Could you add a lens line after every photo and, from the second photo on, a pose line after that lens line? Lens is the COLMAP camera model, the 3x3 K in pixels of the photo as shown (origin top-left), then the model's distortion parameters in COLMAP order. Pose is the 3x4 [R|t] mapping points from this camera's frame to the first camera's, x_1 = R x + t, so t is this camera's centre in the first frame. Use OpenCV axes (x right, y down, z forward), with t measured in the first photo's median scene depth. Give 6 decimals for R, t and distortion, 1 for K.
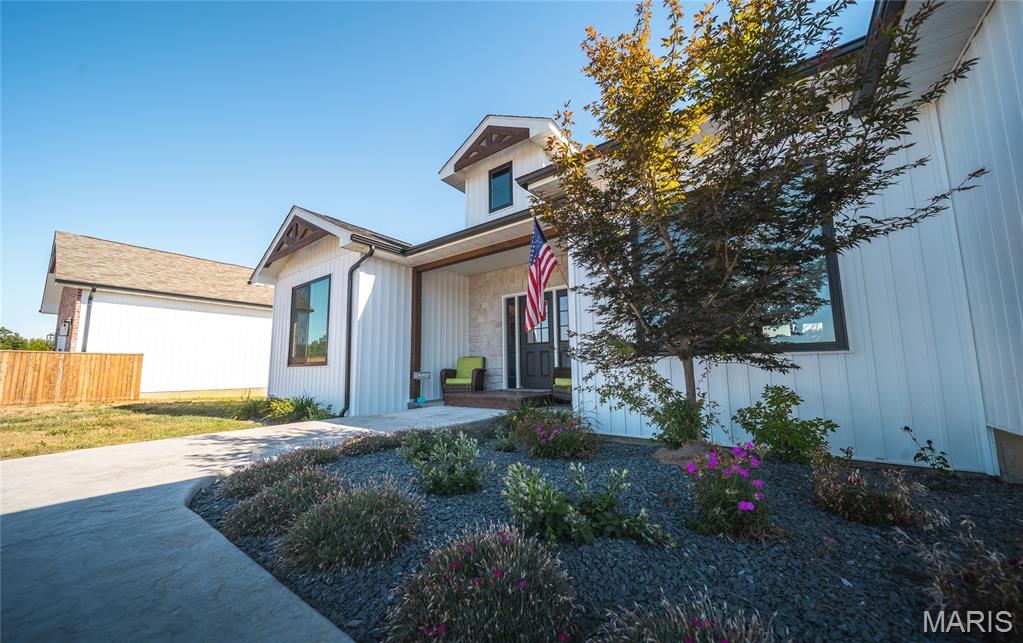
lens RADIAL K [[363.6, 0, 506.9], [0, 363.6, 326.3], [0, 0, 1]] dist [-0.002441, -0.000238]
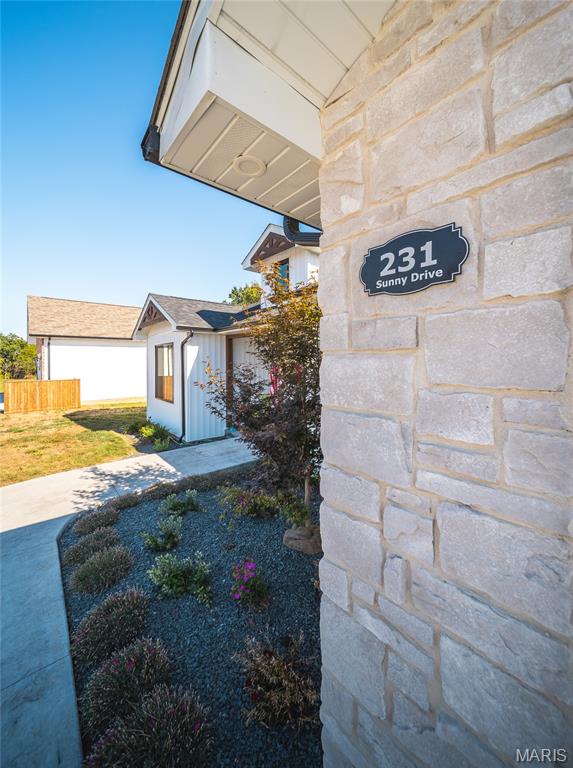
lens RADIAL K [[303.5, 0, 289.0], [0, 303.5, 360.1], [0, 0, 1]] dist [0.002775, 0.000135]
pose [[0.976093, 0.006772, -0.217247, 0.235535], [0.020218, 0.992352, 0.121774, -0.204053], [0.216411, -0.123255, 0.968491, -0.100914]]
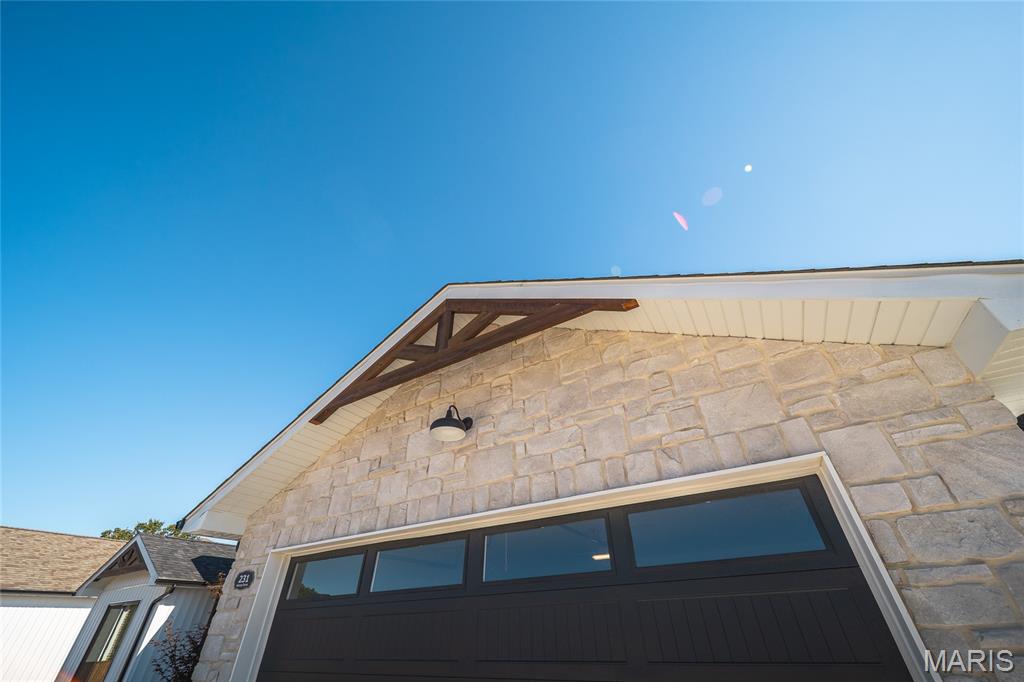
lens RADIAL K [[385.8, 0, 516.1], [0, 385.8, 342.3], [0, 0, 1]] dist [-0.000414, -0.000228]
pose [[0.993743, 0.056497, 0.096352, 0.560516], [-0.001637, 0.869915, -0.493199, -0.249370], [-0.111683, 0.489955, 0.864564, -0.642175]]
